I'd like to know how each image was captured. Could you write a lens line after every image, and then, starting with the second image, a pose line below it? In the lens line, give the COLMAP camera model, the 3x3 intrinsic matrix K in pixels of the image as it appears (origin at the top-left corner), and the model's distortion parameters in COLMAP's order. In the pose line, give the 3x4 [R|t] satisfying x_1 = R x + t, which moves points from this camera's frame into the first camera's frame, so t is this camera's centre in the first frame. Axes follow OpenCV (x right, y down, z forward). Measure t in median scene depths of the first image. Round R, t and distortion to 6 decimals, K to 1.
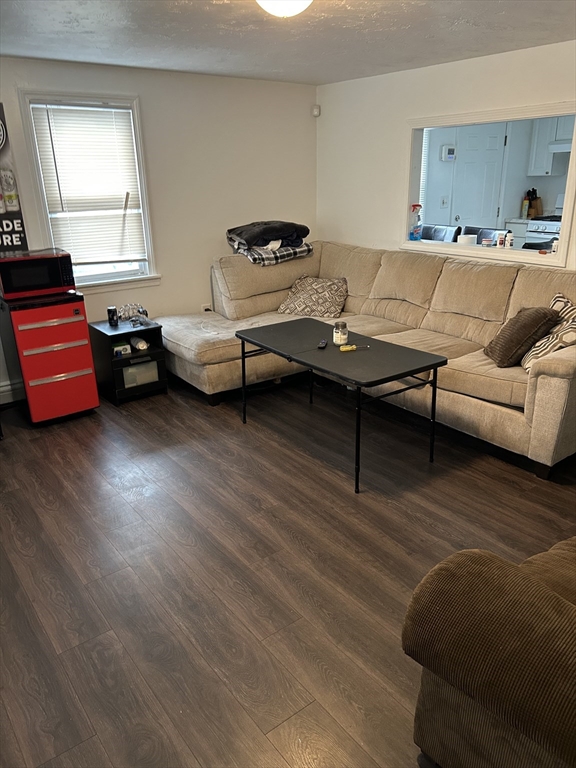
lens RADIAL K [[578.5, 0, 285.7], [0, 578.5, 382.9], [0, 0, 1]] dist [0.005794, 0.005806]
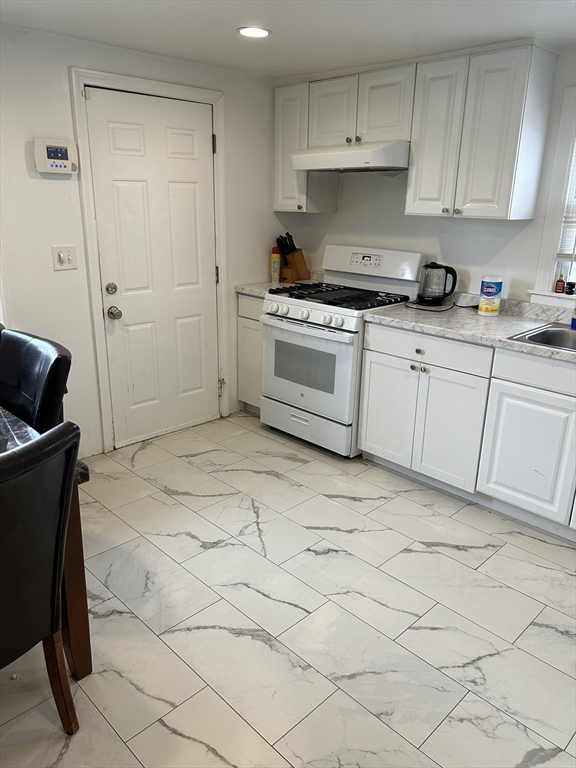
lens RADIAL K [[578.5, 0, 287.5], [0, 578.5, 384.7], [0, 0, 1]] dist [0.005794, 0.005806]
pose [[0.988026, -0.007771, 0.154093, 0.345710], [0.013057, 0.999359, -0.033321, -0.172283], [-0.153735, 0.034934, 0.987494, 0.456596]]
